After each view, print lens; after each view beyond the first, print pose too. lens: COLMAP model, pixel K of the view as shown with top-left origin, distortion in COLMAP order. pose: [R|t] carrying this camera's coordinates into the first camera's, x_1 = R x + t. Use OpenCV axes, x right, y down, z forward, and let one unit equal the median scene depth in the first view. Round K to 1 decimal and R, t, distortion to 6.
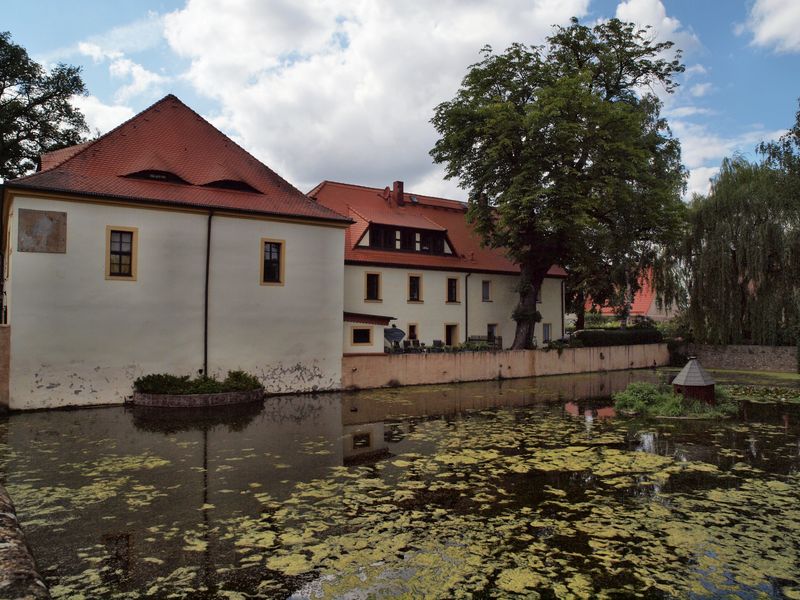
lens RADIAL K [[634.9, 0, 400.0], [0, 634.9, 300.0], [0, 0, 1]] dist [-0.112794, 0.141591]
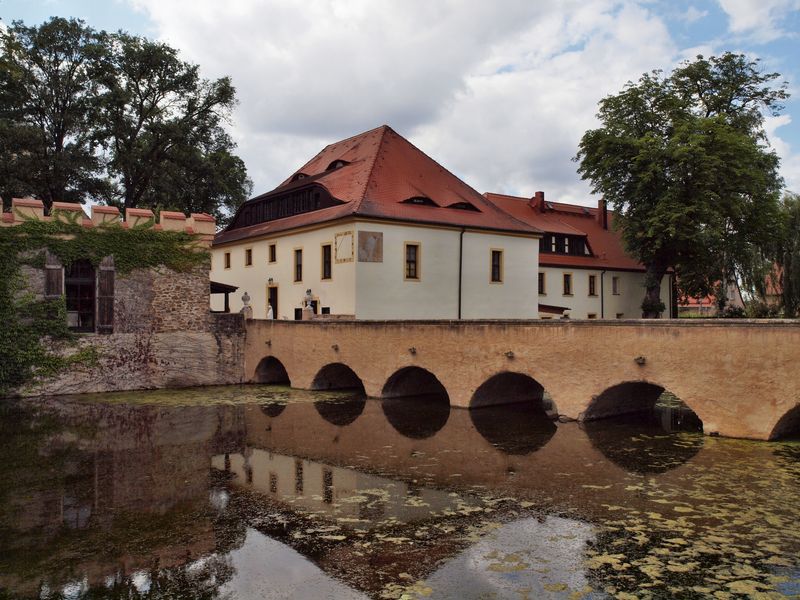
lens RADIAL K [[802.9, 0, 400.0], [0, 802.9, 300.0], [0, 0, 1]] dist [-0.012519, 0.099302]
pose [[0.997905, -0.003863, 0.064579, -0.392125], [0.003136, 0.999931, 0.011359, -0.006656], [-0.064618, -0.011133, 0.997848, -0.502608]]
